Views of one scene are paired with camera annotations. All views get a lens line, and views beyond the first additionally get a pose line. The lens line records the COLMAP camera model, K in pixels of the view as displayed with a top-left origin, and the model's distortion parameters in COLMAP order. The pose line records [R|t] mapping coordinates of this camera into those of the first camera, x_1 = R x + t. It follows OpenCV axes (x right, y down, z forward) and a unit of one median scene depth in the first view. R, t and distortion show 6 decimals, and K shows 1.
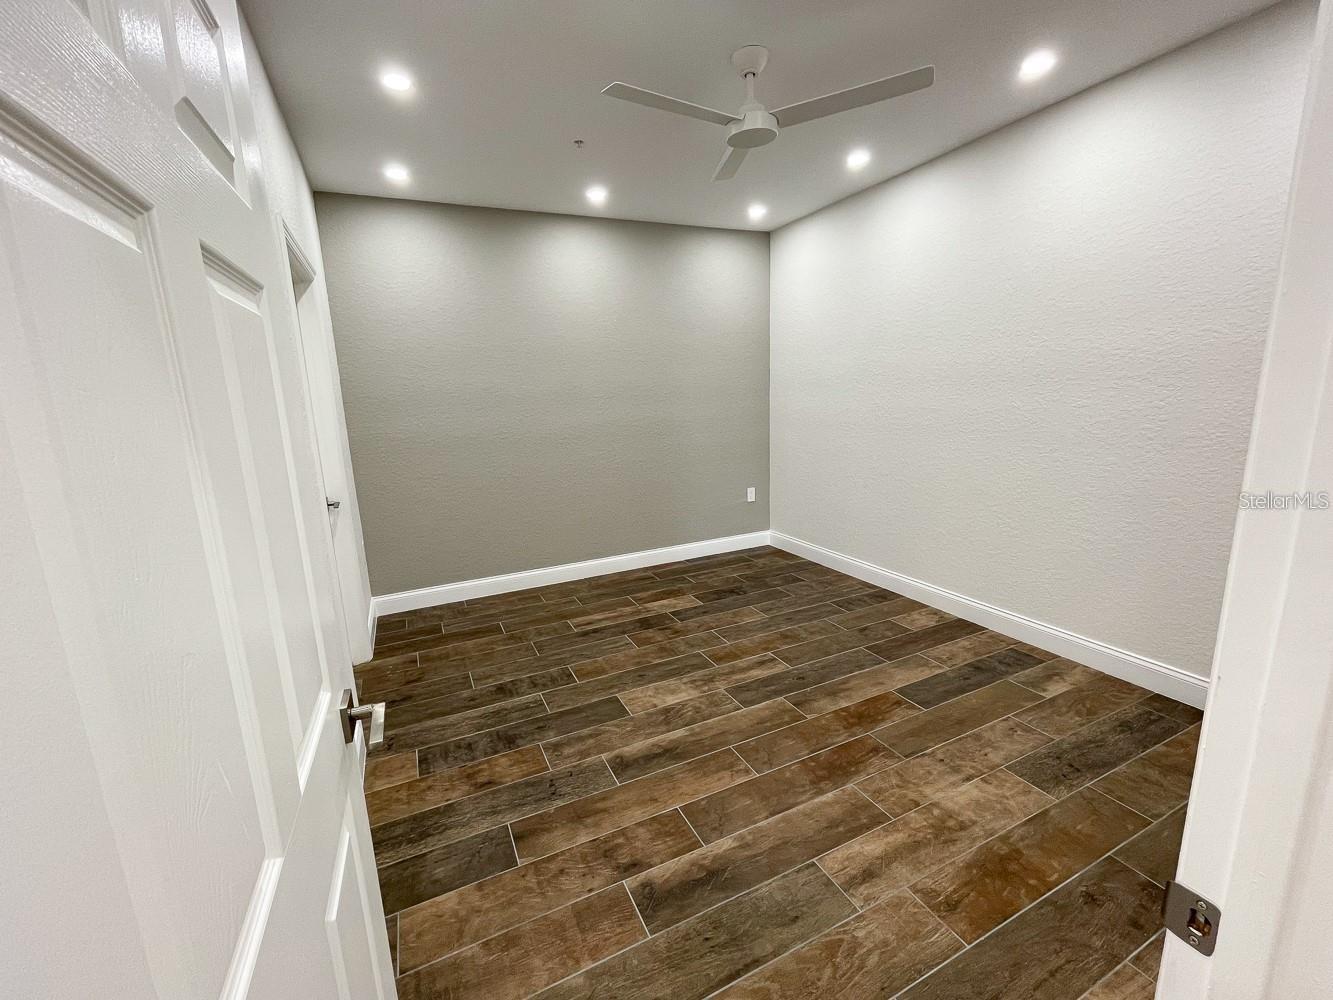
lens RADIAL K [[555.7, 0, 666.5], [0, 555.7, 500.0], [0, 0, 1]] dist [-0.000251, 0.000037]
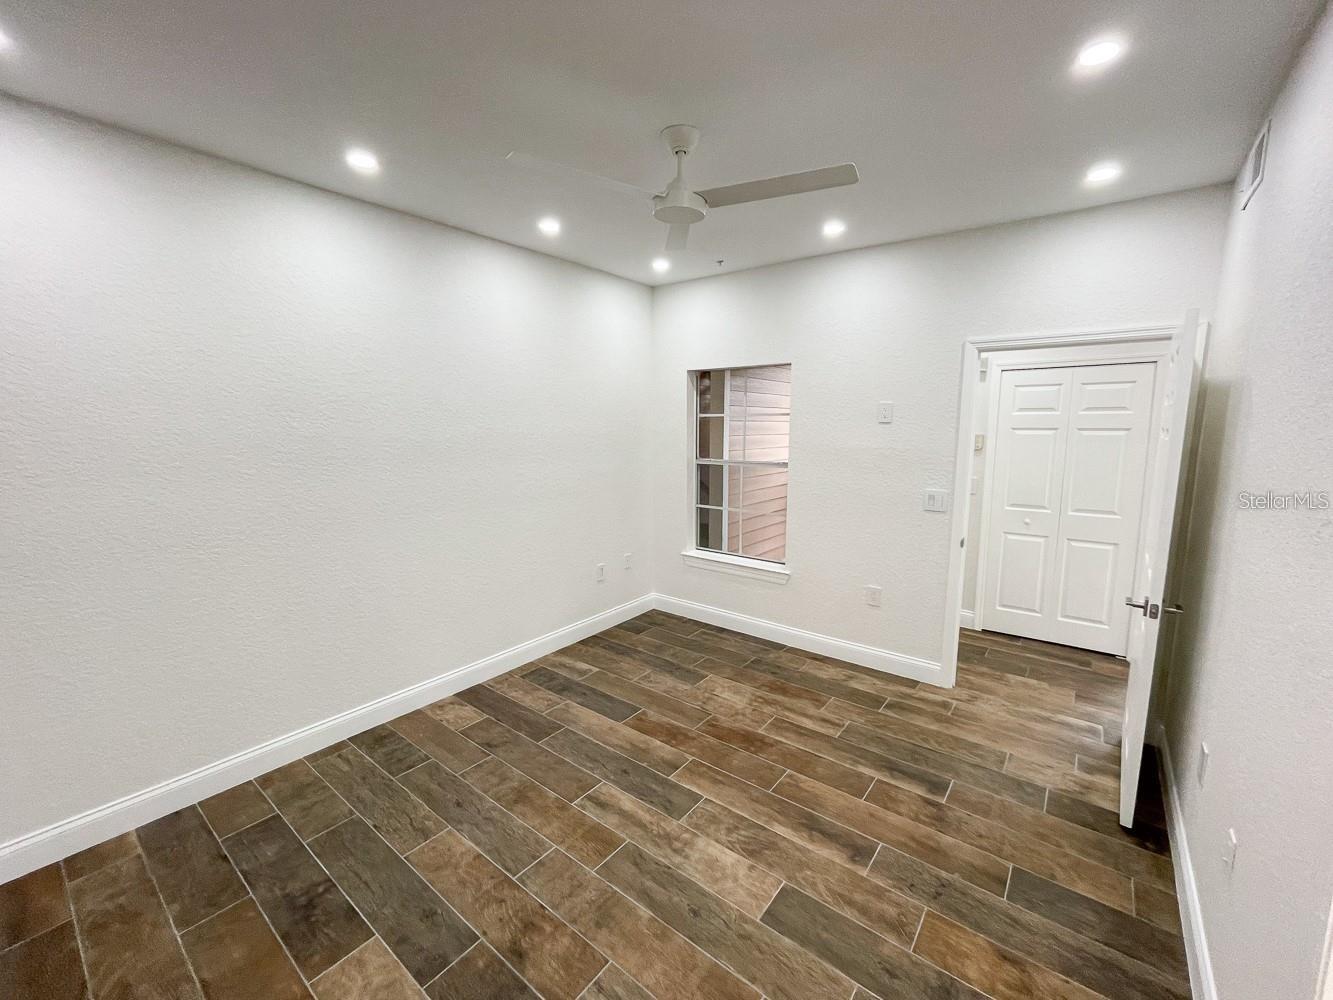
lens RADIAL K [[551.2, 0, 653.0], [0, 551.2, 496.3], [0, 0, 1]] dist [-0.002872, 0.011184]
pose [[-0.426338, -0.085112, 0.900551, -0.692431], [0.190146, 0.964887, 0.181211, -0.346315], [-0.884353, 0.248493, -0.395185, 1.437081]]
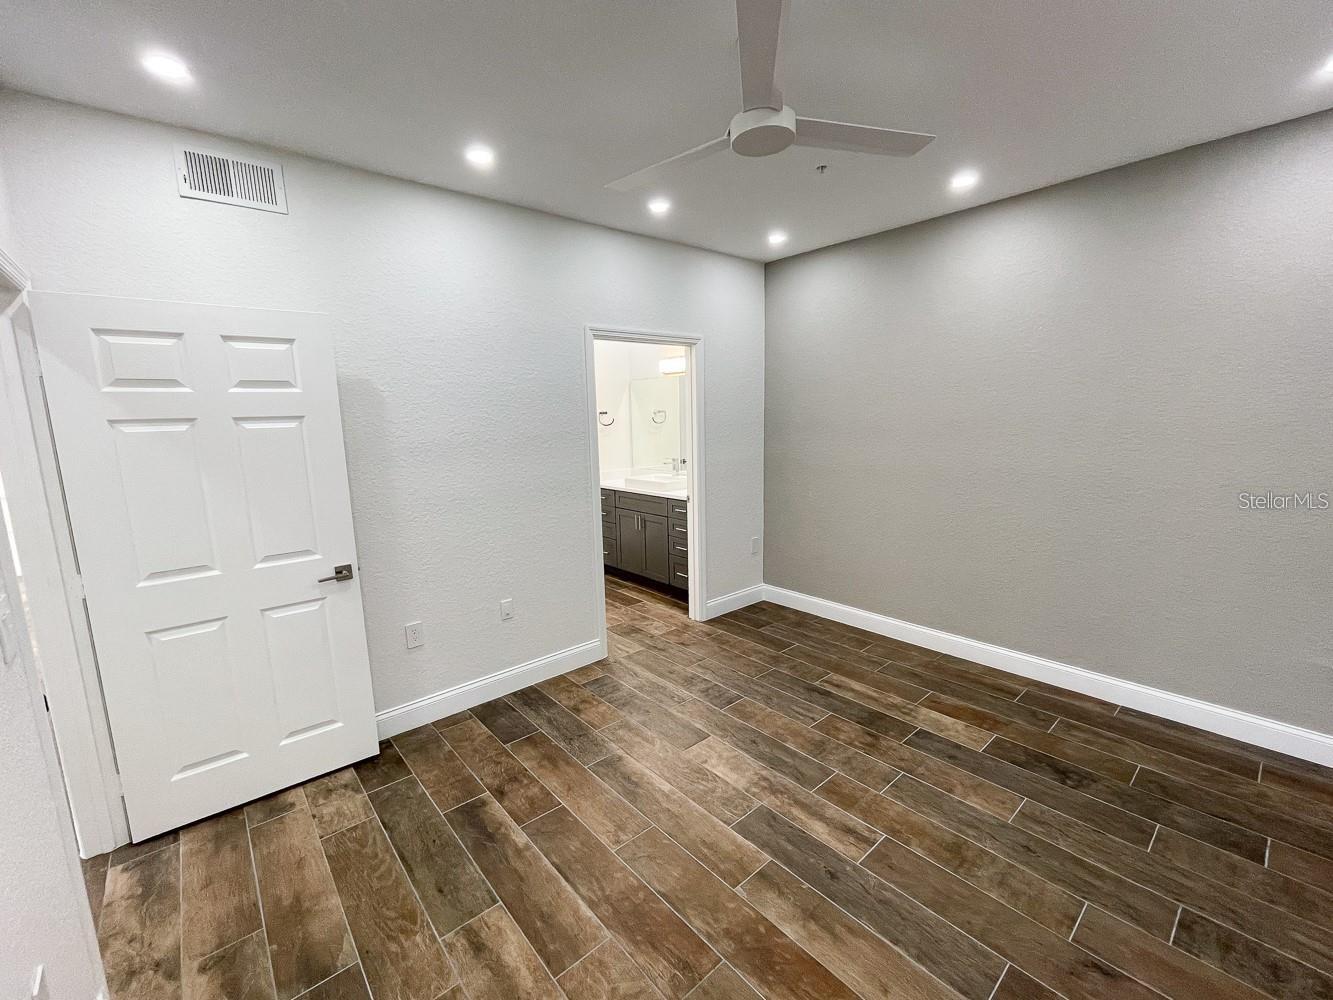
lens RADIAL K [[555.7, 0, 666.5], [0, 555.7, 500.0], [0, 0, 1]] dist [-0.000251, 0.000037]
pose [[0.270144, 0.179009, -0.946033, 0.890962], [-0.171644, 0.975779, 0.135624, -0.225168], [0.947397, 0.125742, 0.294326, 0.647195]]
